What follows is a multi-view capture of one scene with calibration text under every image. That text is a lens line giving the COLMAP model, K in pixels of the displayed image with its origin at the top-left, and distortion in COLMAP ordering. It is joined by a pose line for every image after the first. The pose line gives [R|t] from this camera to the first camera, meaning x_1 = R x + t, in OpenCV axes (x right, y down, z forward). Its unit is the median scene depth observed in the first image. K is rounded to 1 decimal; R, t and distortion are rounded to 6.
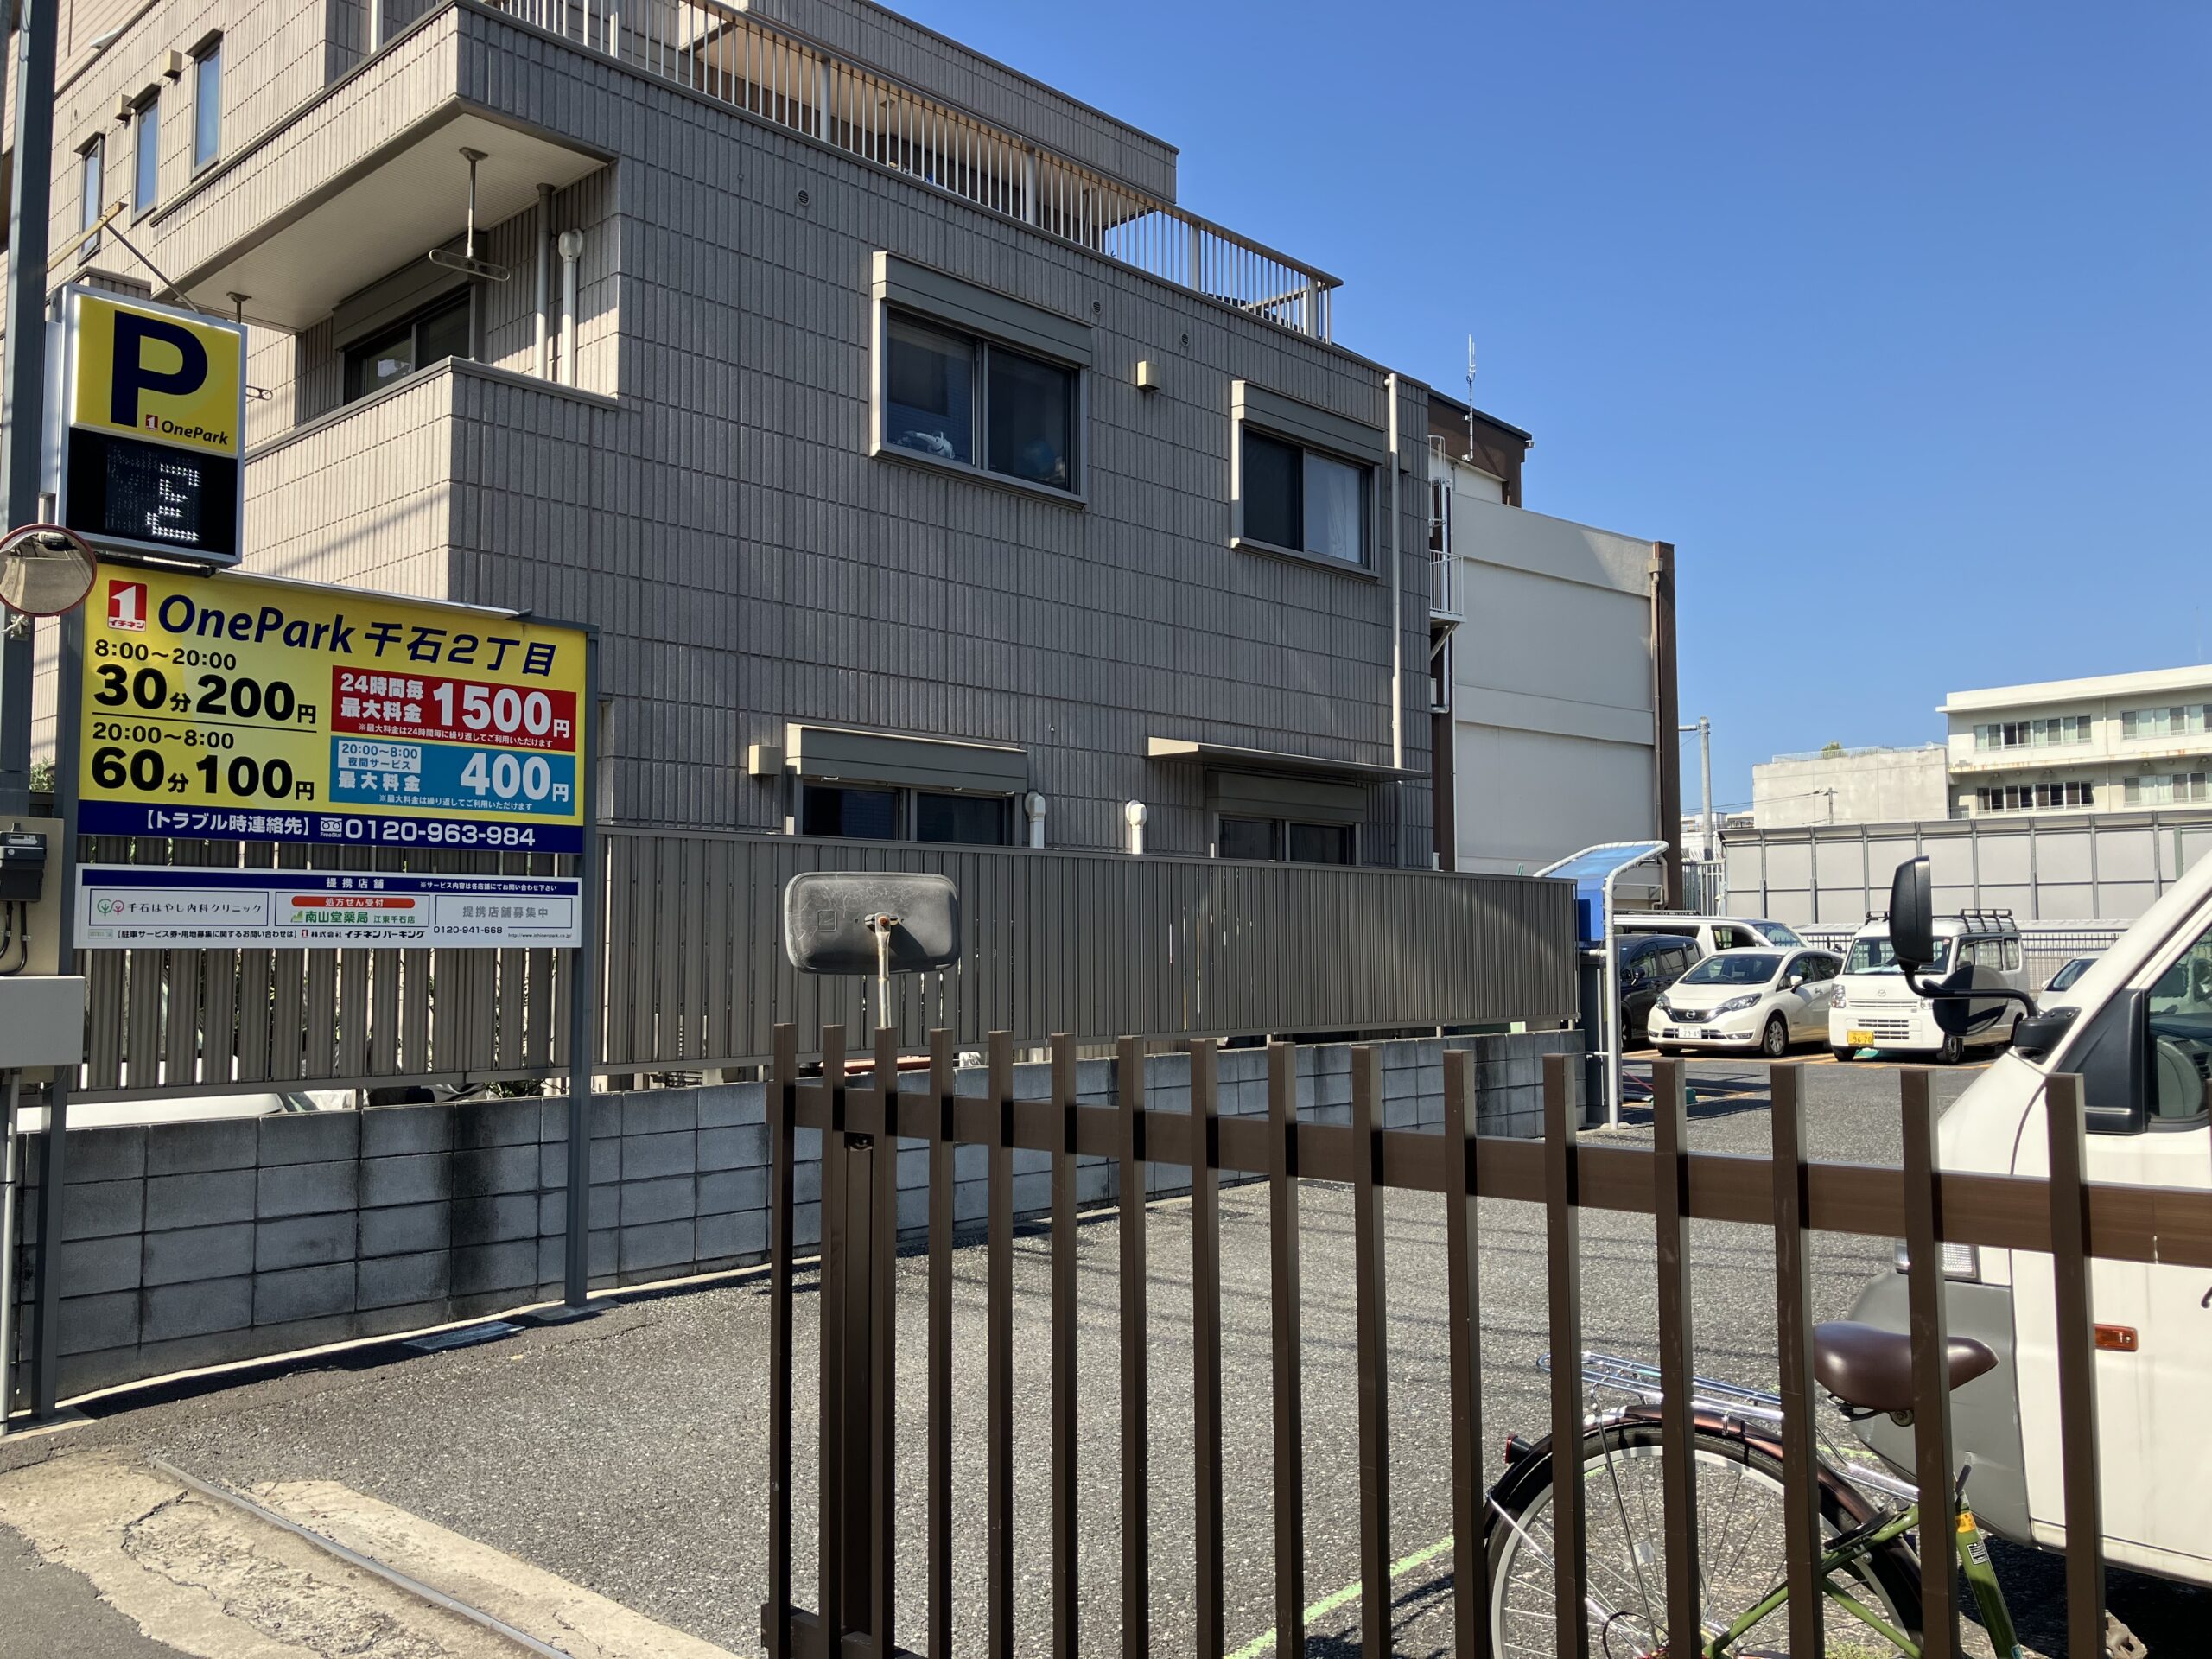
lens RADIAL K [[1817.0, 0, 1106.0], [0, 1817.0, 829.5], [0, 0, 1]] dist [-0.007445, -0.004153]
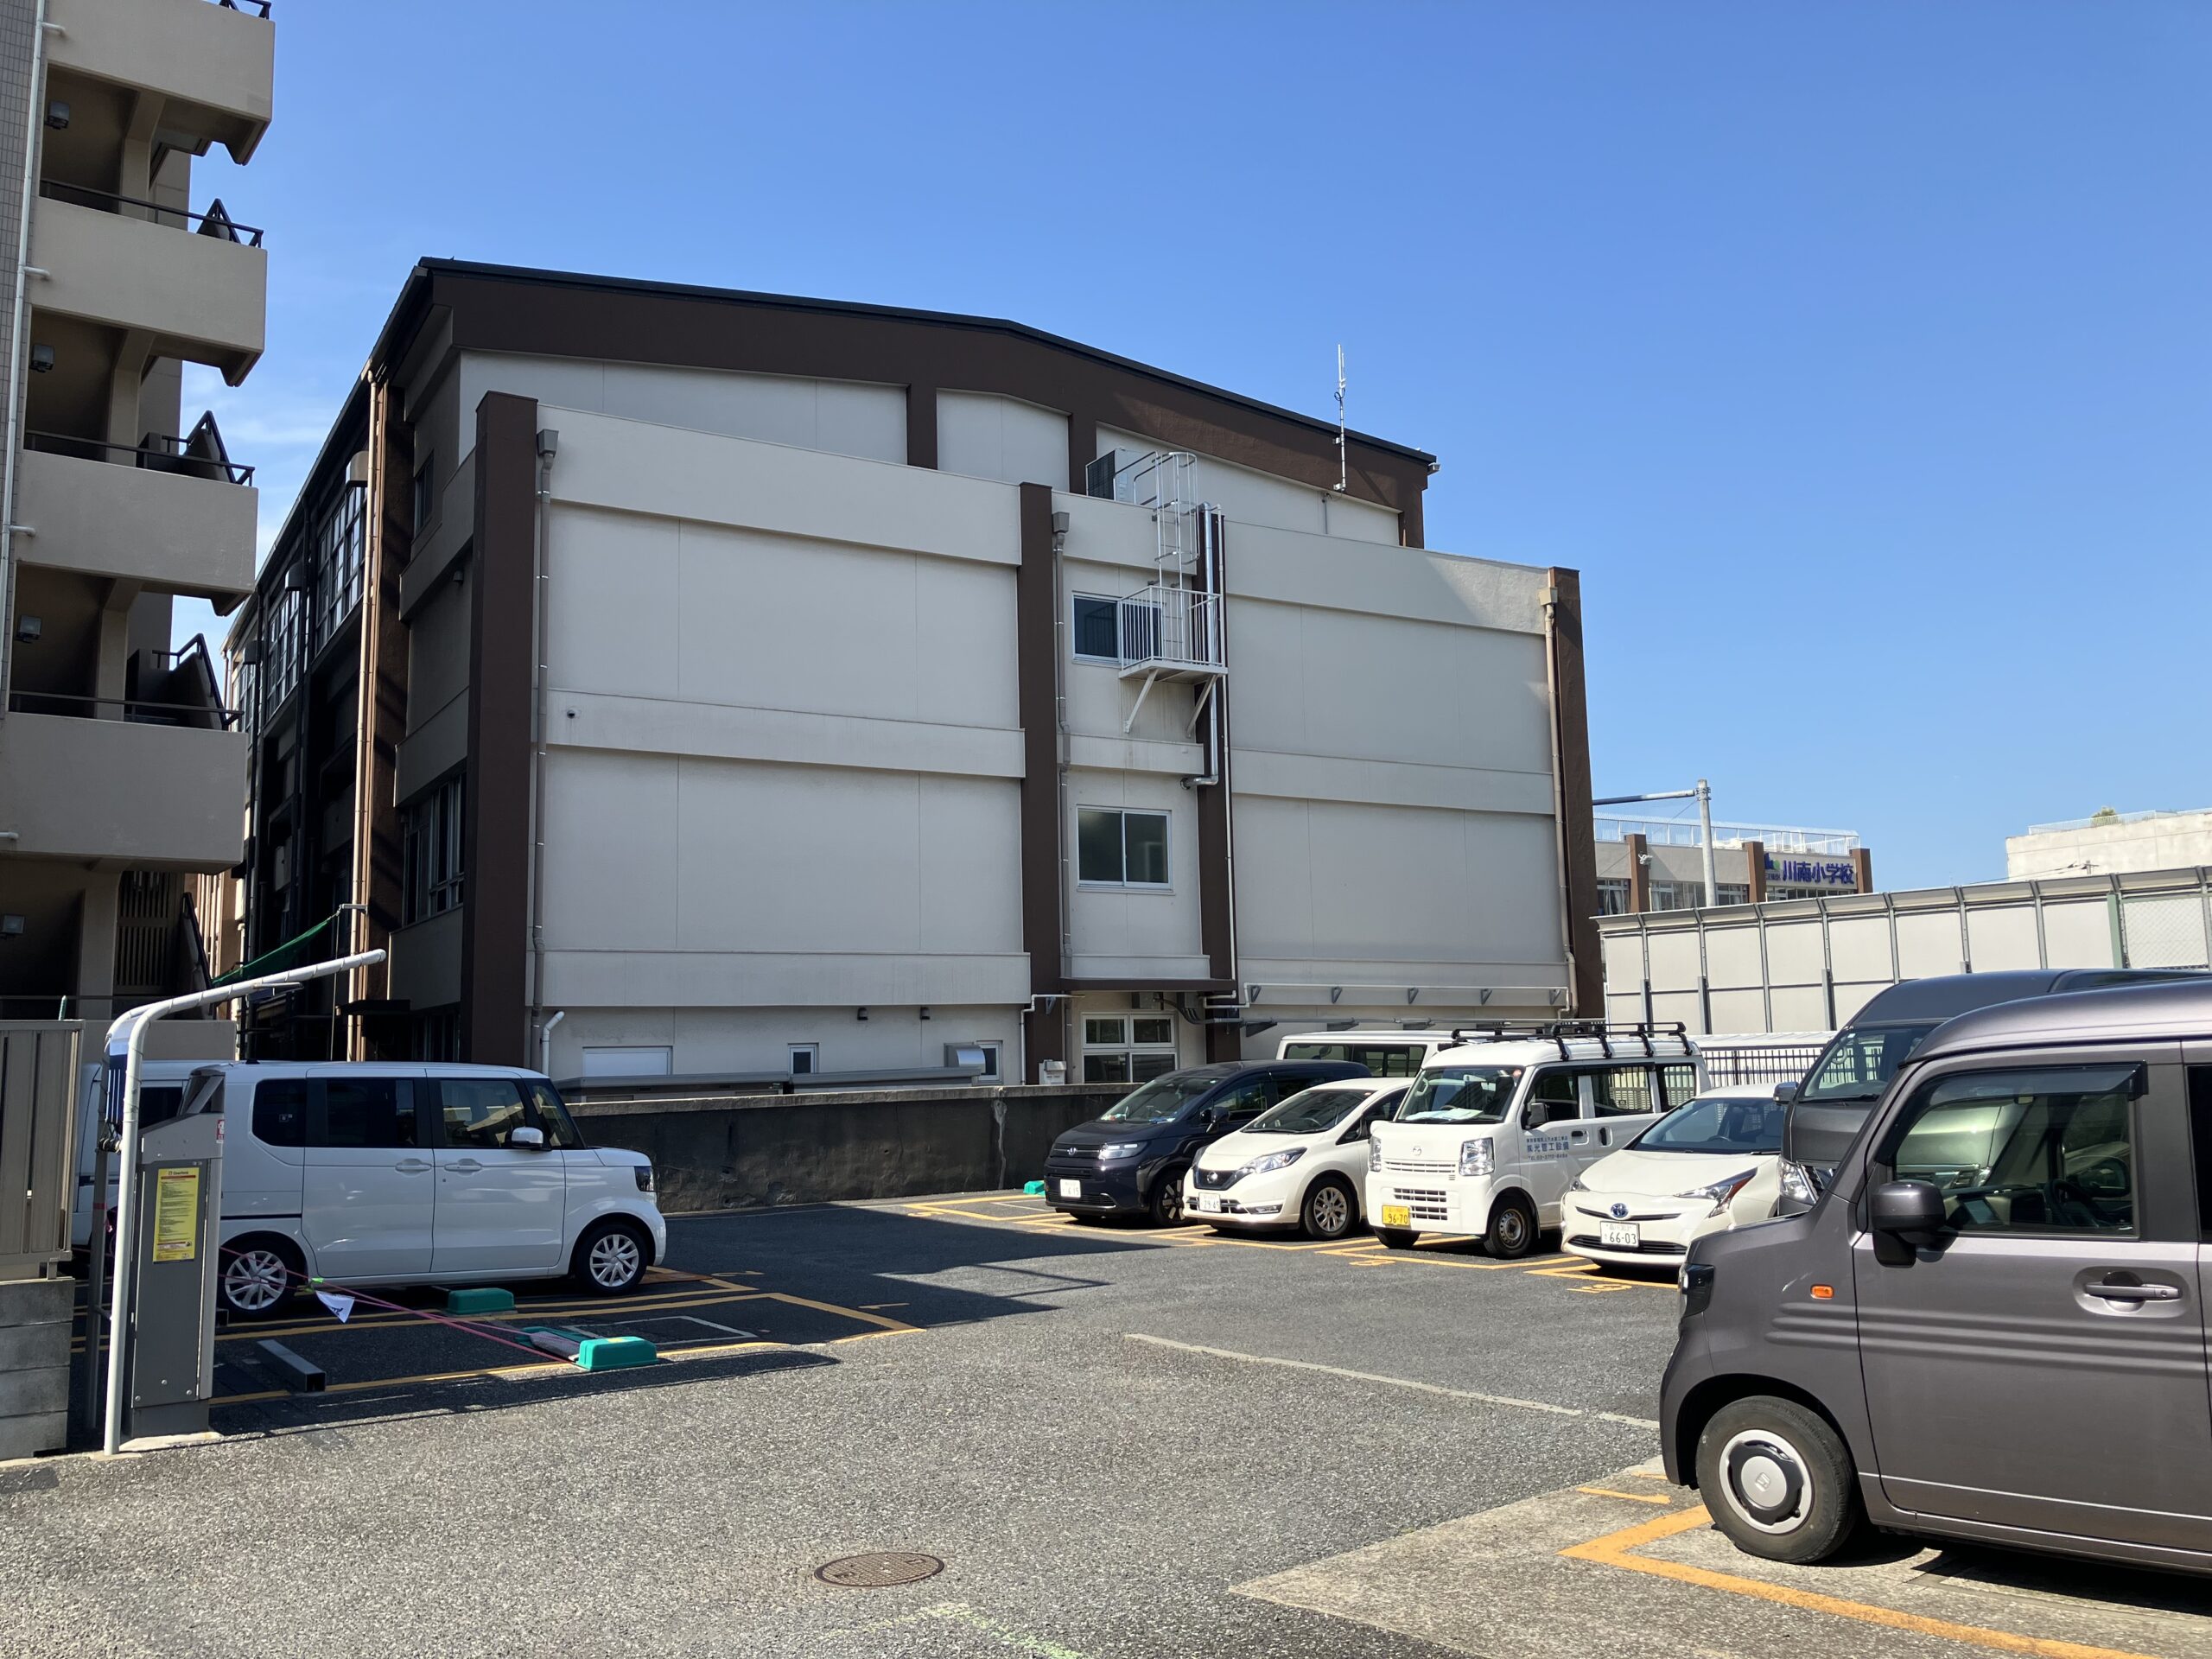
lens RADIAL K [[1788.2, 0, 1106.0], [0, 1788.2, 829.5], [0, 0, 1]] dist [-0.000036, -0.000792]
pose [[0.979674, -0.040325, -0.196500, 0.262799], [0.028638, 0.997668, -0.061956, 0.004016], [0.198540, 0.055069, 0.978545, 0.177320]]
